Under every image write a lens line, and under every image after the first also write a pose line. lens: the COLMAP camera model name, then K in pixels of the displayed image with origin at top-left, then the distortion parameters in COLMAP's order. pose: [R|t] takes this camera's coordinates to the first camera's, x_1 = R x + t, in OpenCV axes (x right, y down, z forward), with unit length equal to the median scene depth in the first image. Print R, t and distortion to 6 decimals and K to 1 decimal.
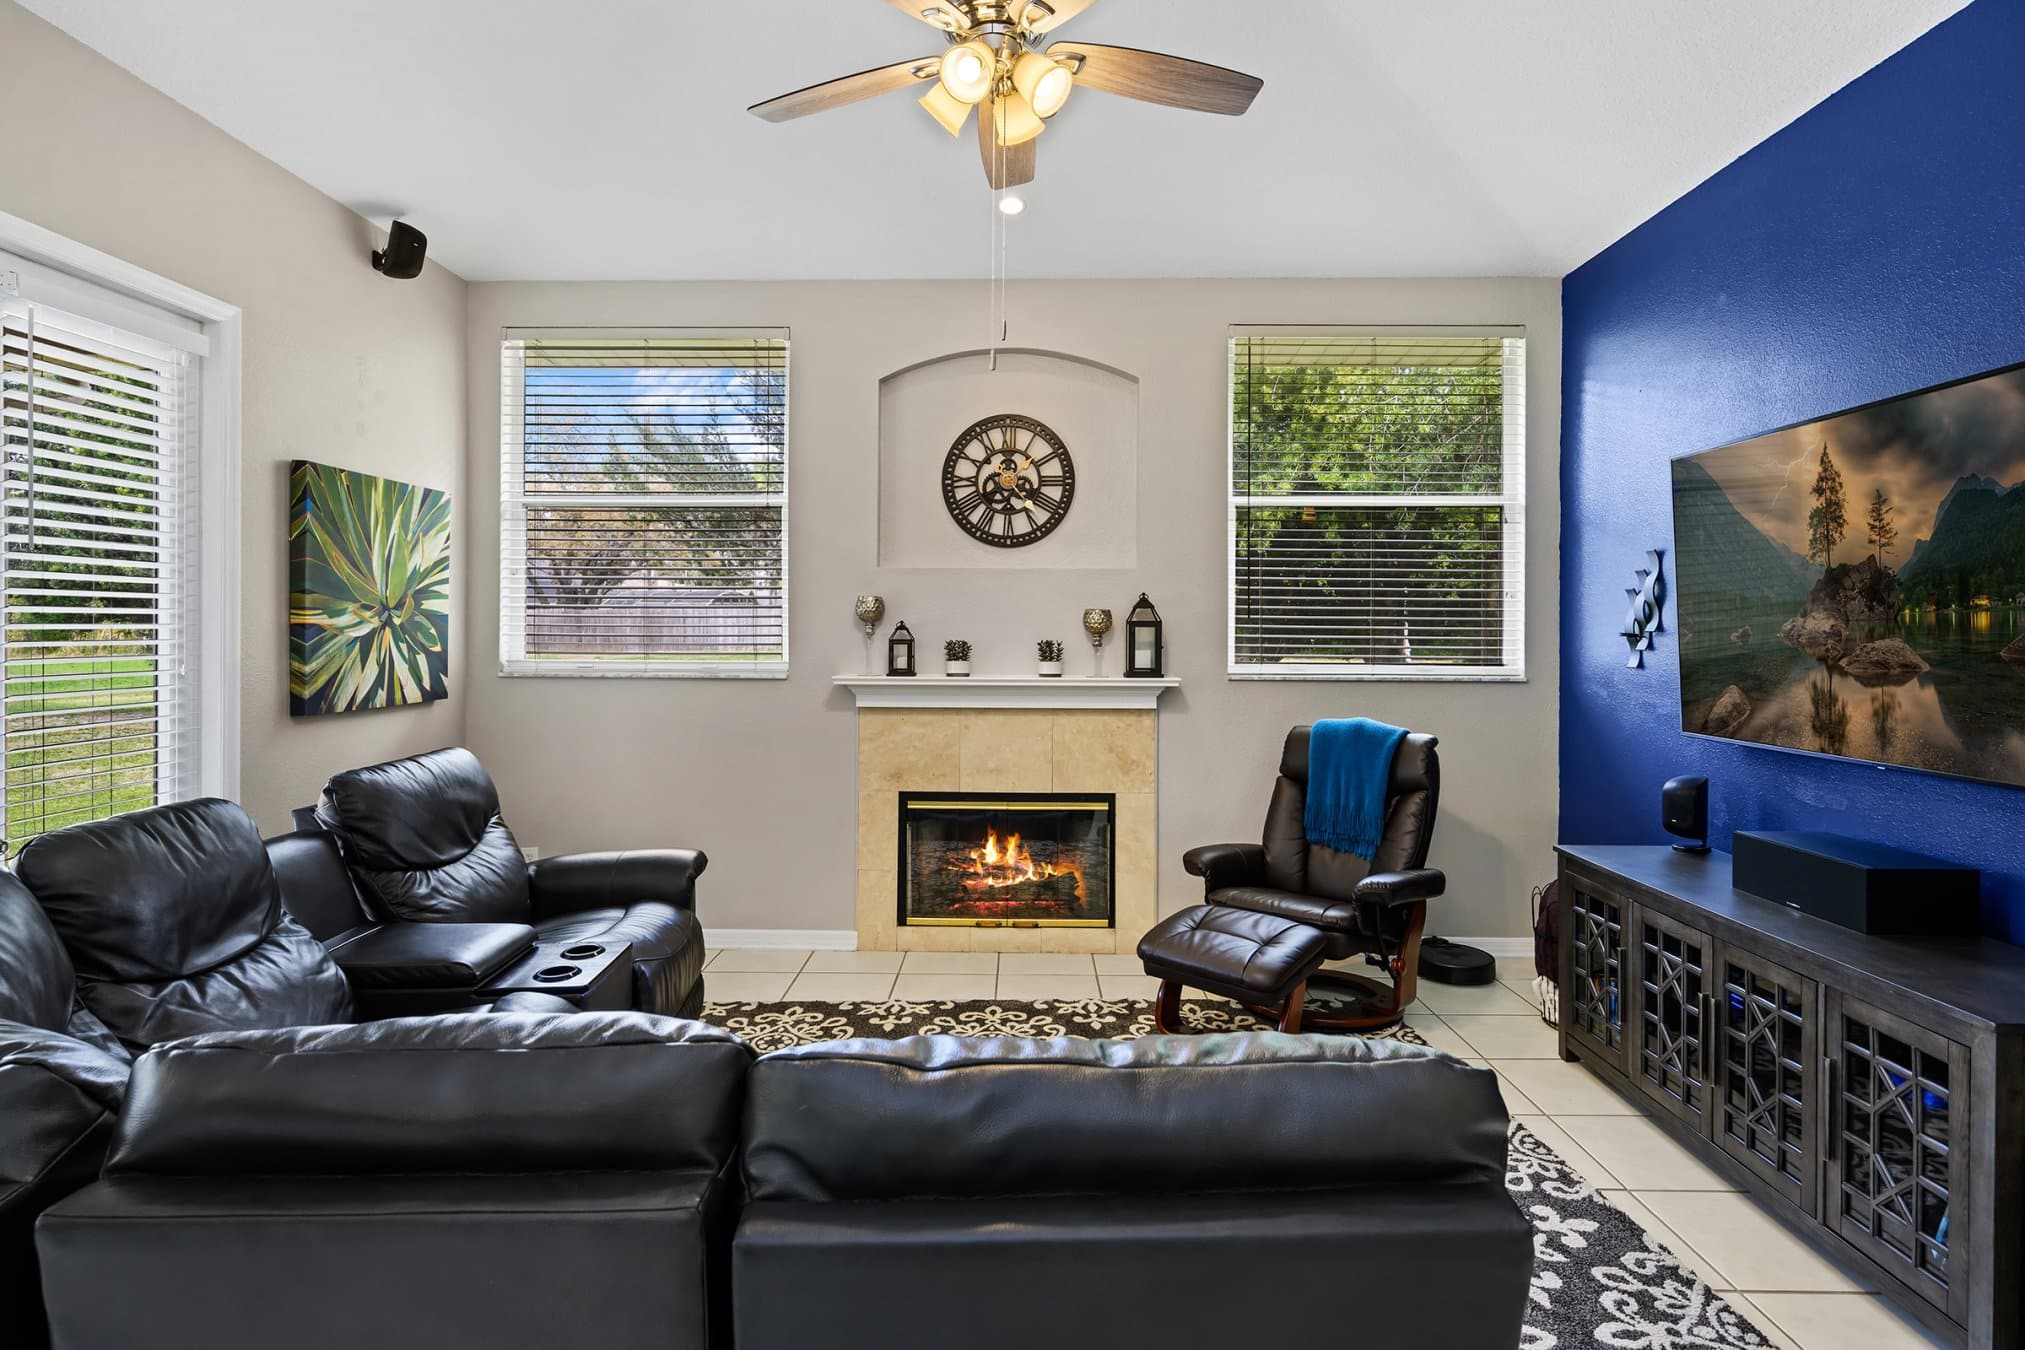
lens RADIAL K [[1032.9, 0, 1008.2], [0, 1032.9, 643.7], [0, 0, 1]] dist [0.002820, 0.000338]
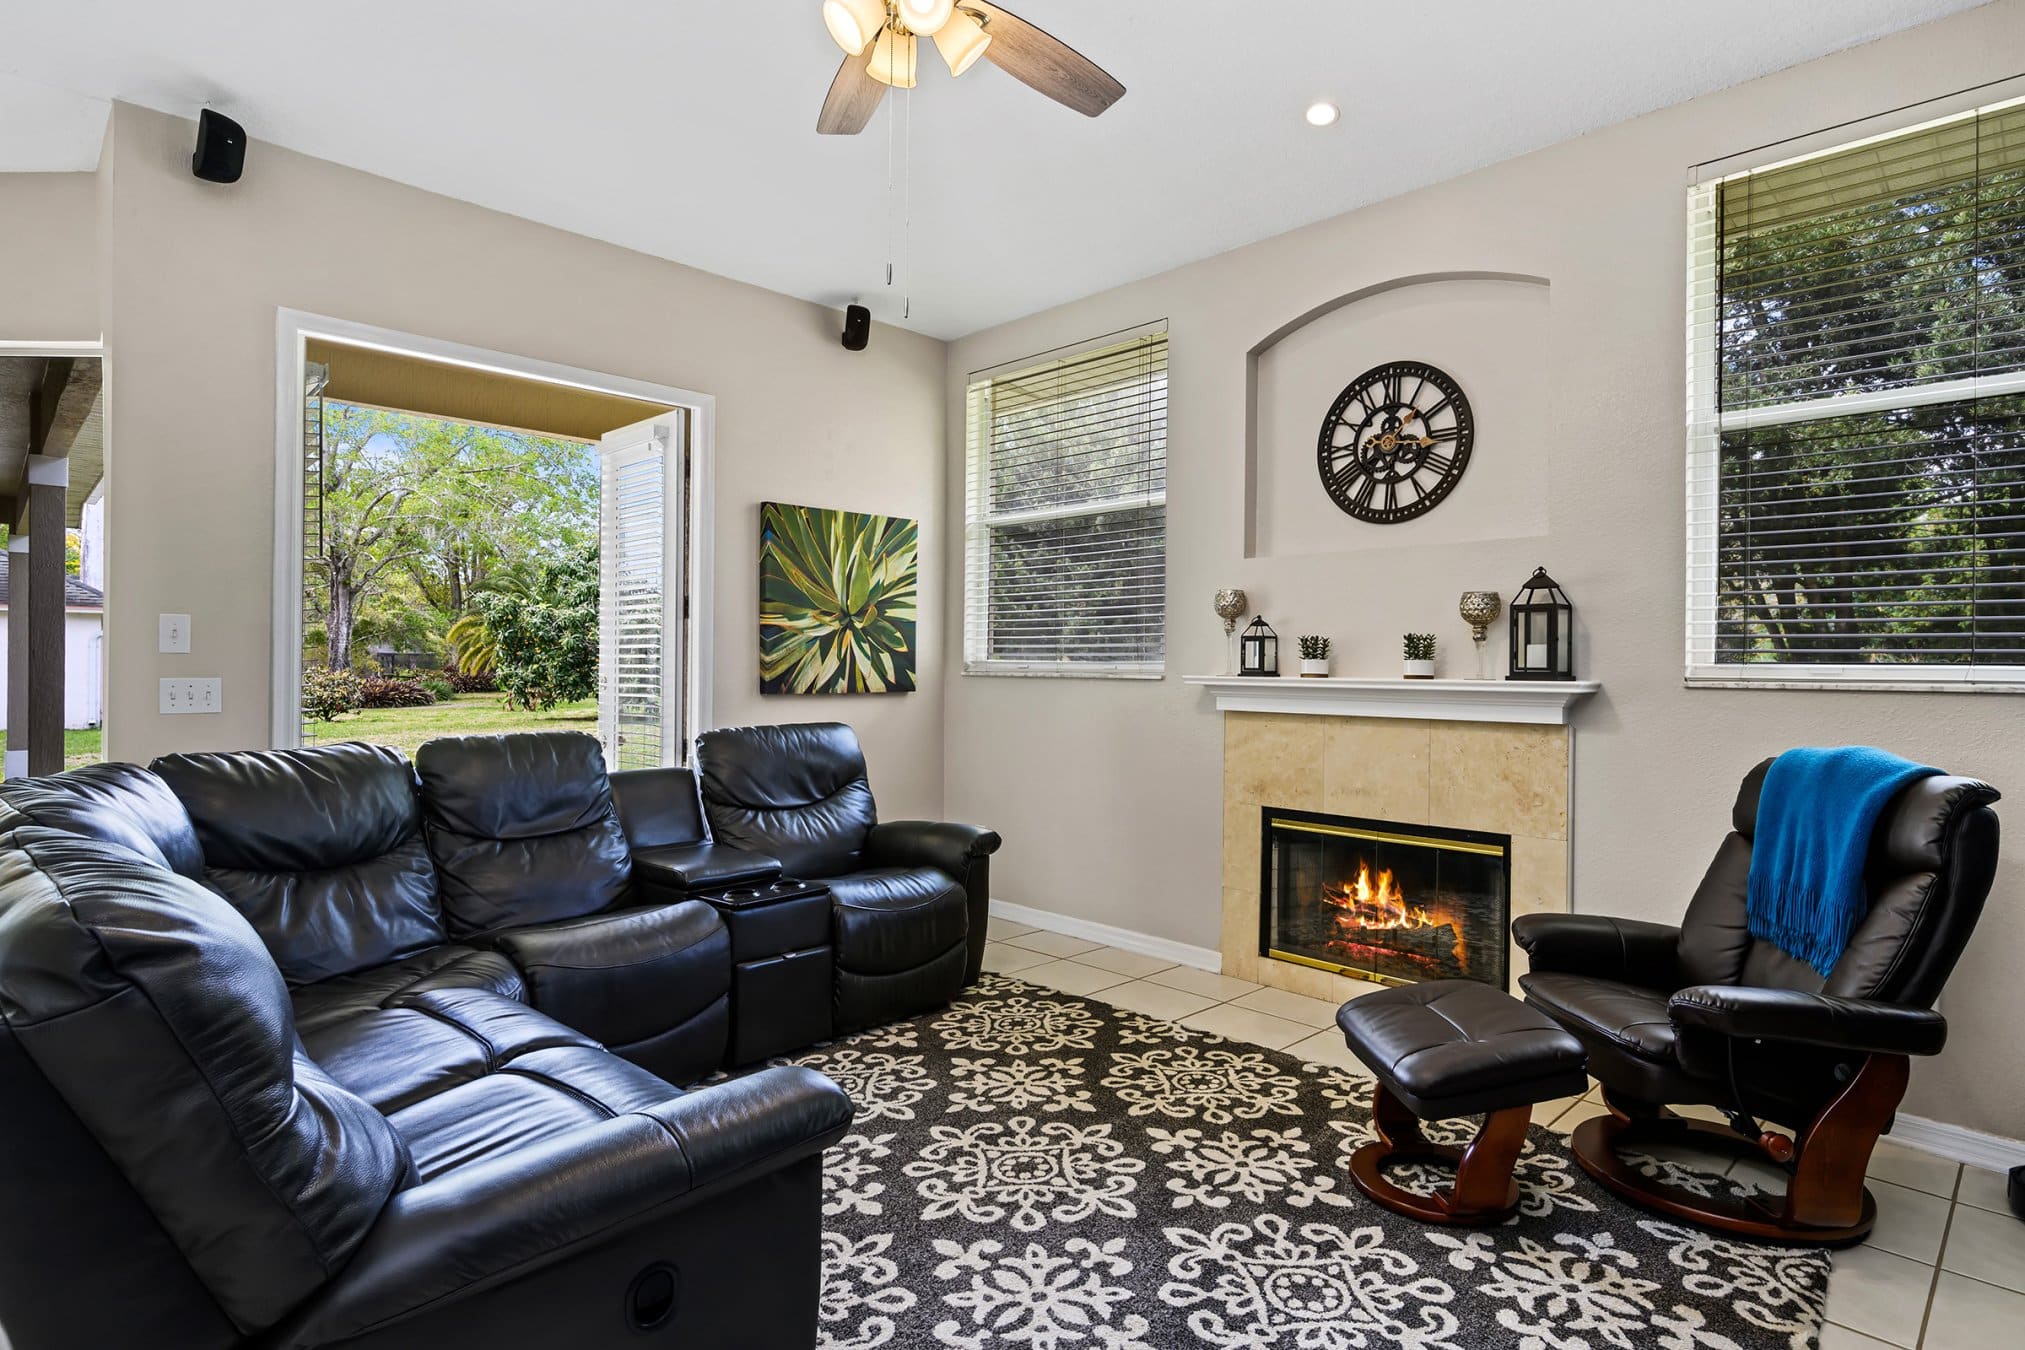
lens RADIAL K [[1058.3, 0, 1012.5], [0, 1058.3, 675.0], [0, 0, 1]] dist [-0.001819, 0.000014]
pose [[0.715850, 0.007357, -0.698216, 0.393348], [-0.013153, 0.999909, -0.002950, 0.035791], [0.698130, 0.011295, 0.715881, 0.195362]]
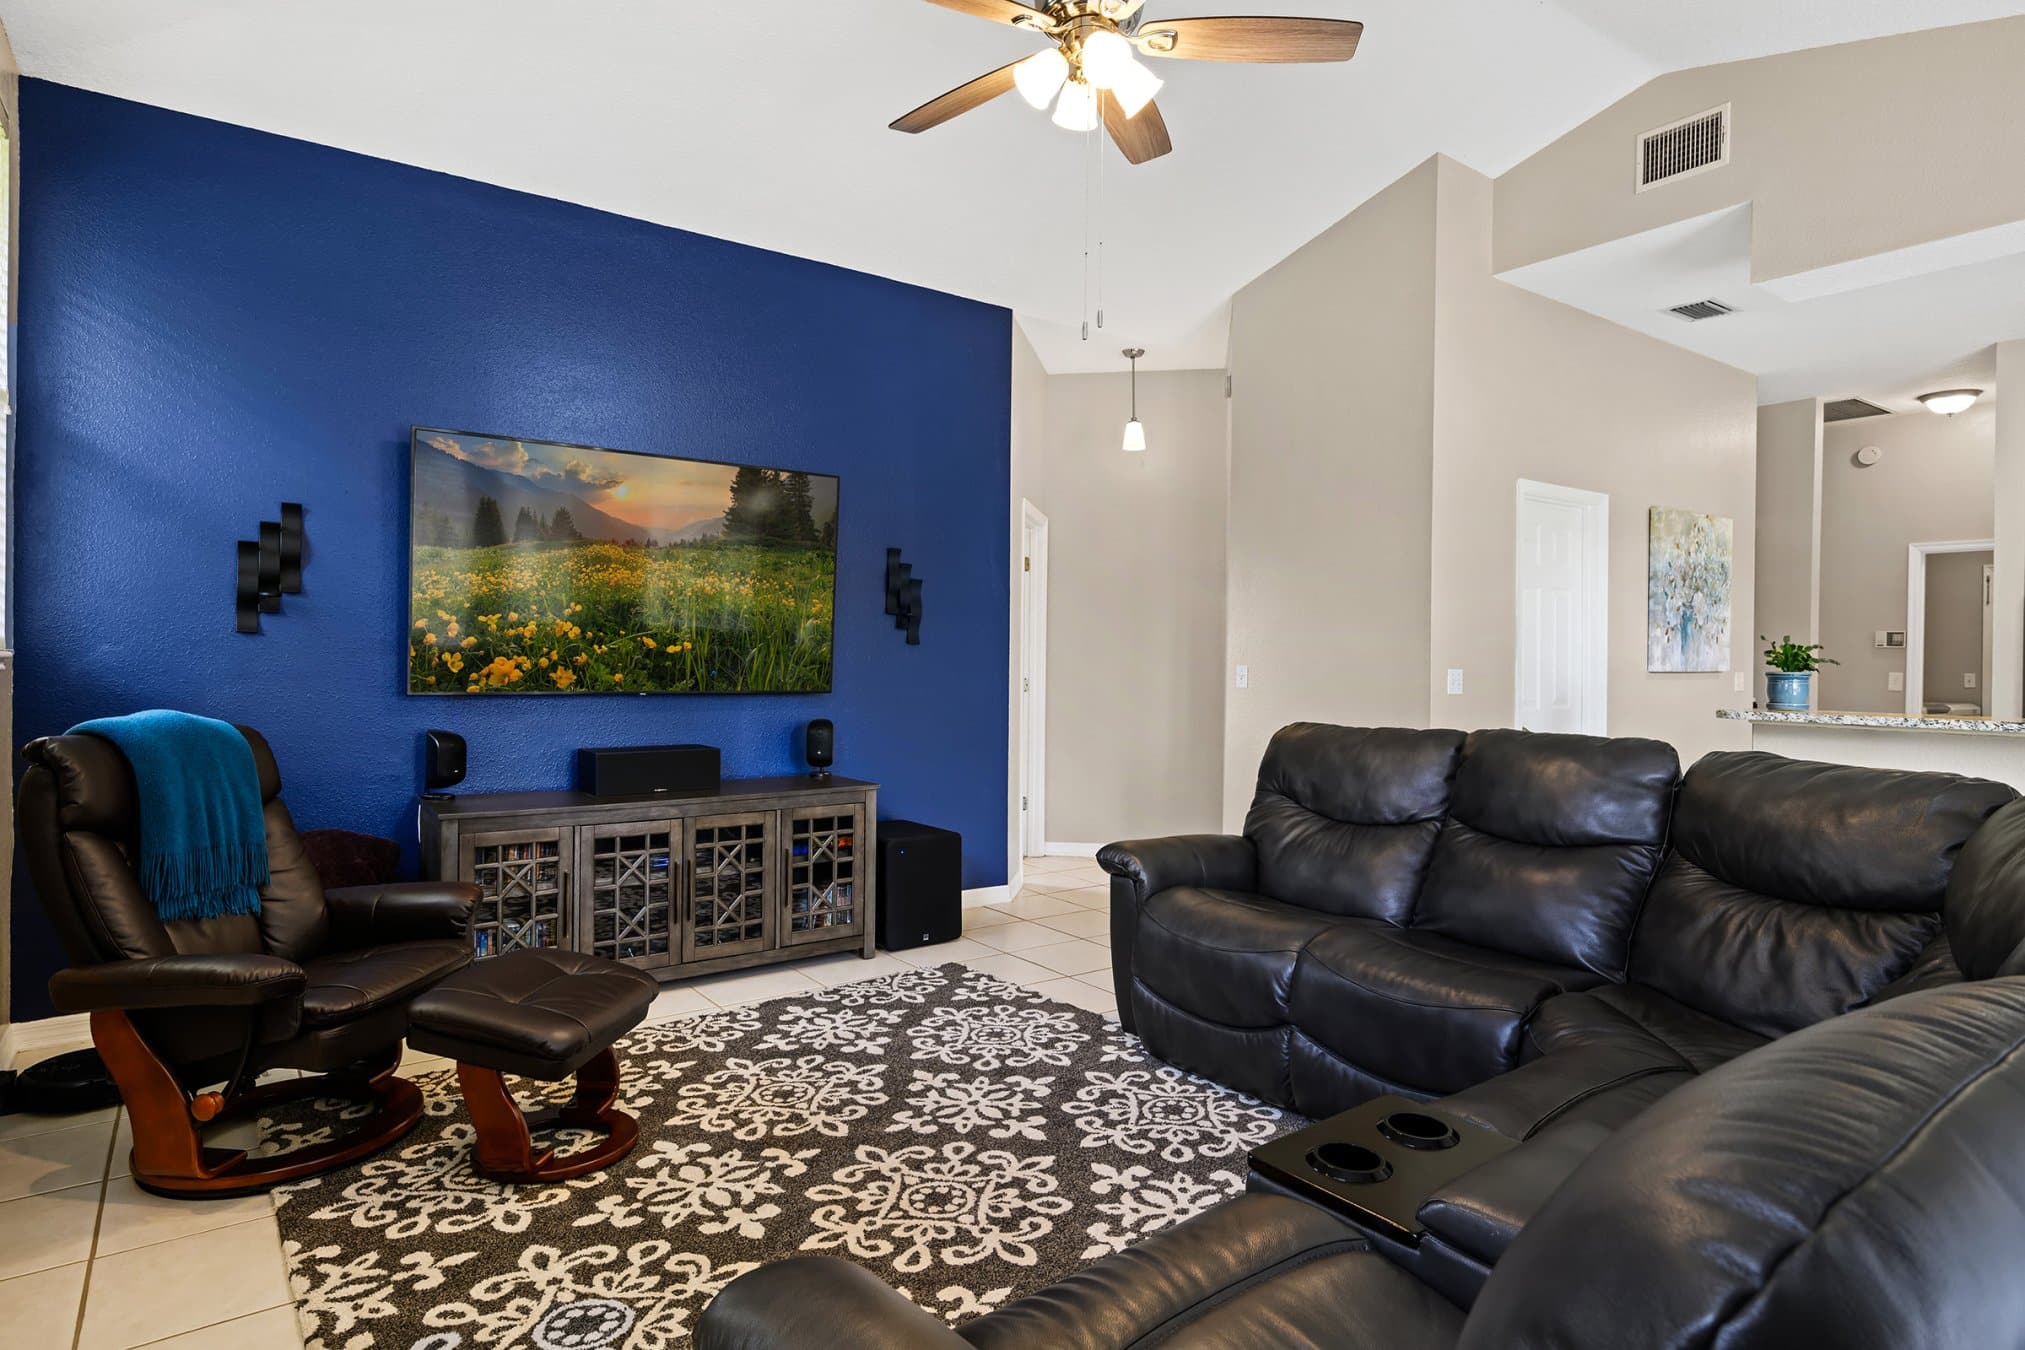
lens RADIAL K [[1113.5, 0, 1012.5], [0, 1113.5, 675.0], [0, 0, 1]] dist [-0.000238, -0.000040]
pose [[-0.601941, -0.023132, 0.798205, -0.475791], [-0.005829, 0.999681, 0.024575, 0.028888], [-0.798519, 0.010140, -0.601884, 0.930175]]
